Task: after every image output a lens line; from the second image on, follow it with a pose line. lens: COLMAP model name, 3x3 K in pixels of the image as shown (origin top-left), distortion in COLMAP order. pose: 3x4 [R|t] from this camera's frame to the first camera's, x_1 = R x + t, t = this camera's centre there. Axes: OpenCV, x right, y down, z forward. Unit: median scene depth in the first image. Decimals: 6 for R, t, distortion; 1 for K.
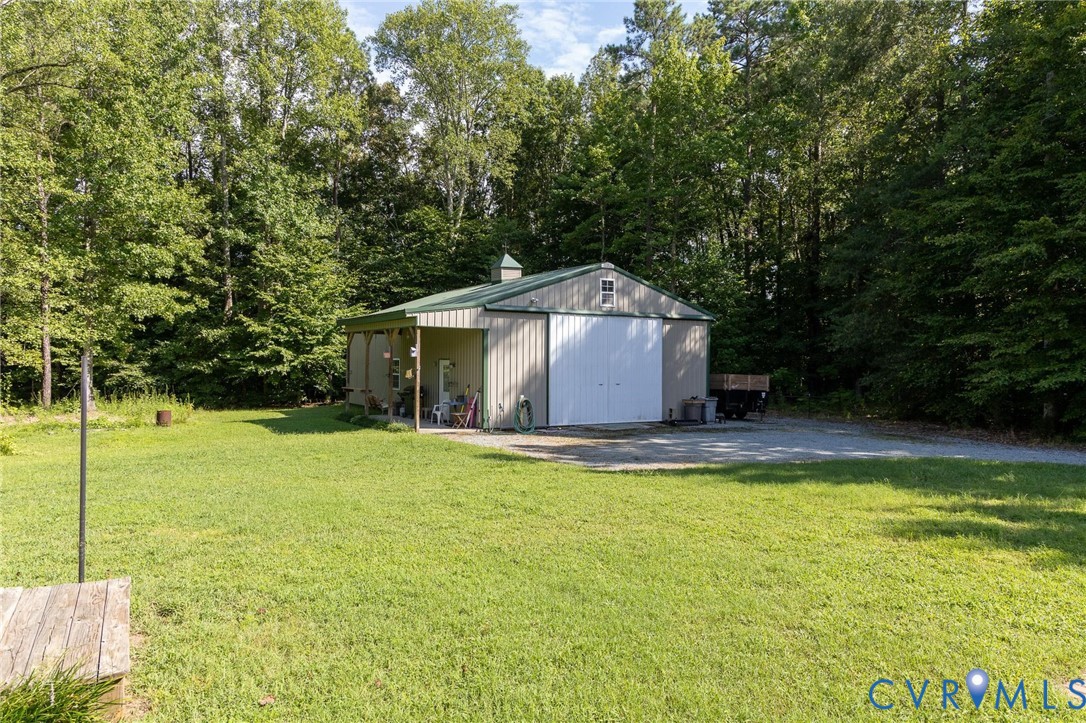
lens RADIAL K [[745.8, 0, 543.0], [0, 745.8, 361.5], [0, 0, 1]] dist [0.010919, -0.000172]
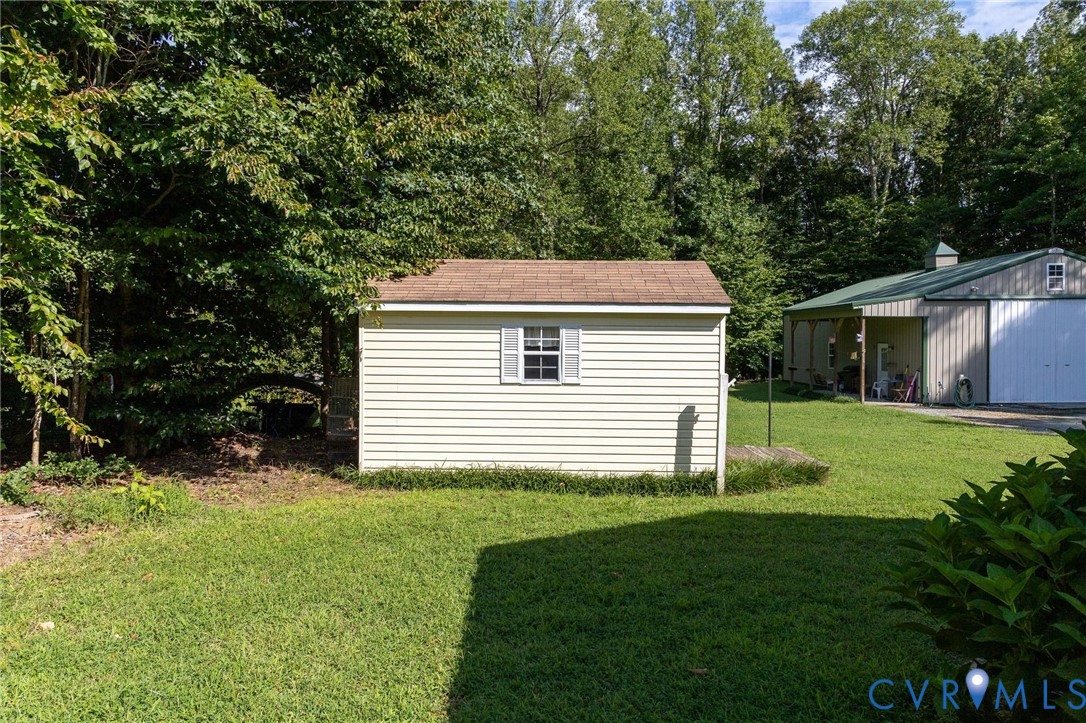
lens RADIAL K [[745.8, 0, 543.0], [0, 745.8, 361.5], [0, 0, 1]] dist [0.010919, -0.000172]
pose [[0.867870, 0.003065, -0.496782, -0.009218], [0.010877, 0.999624, 0.025169, -0.005710], [0.496673, -0.027247, 0.867510, -0.171532]]
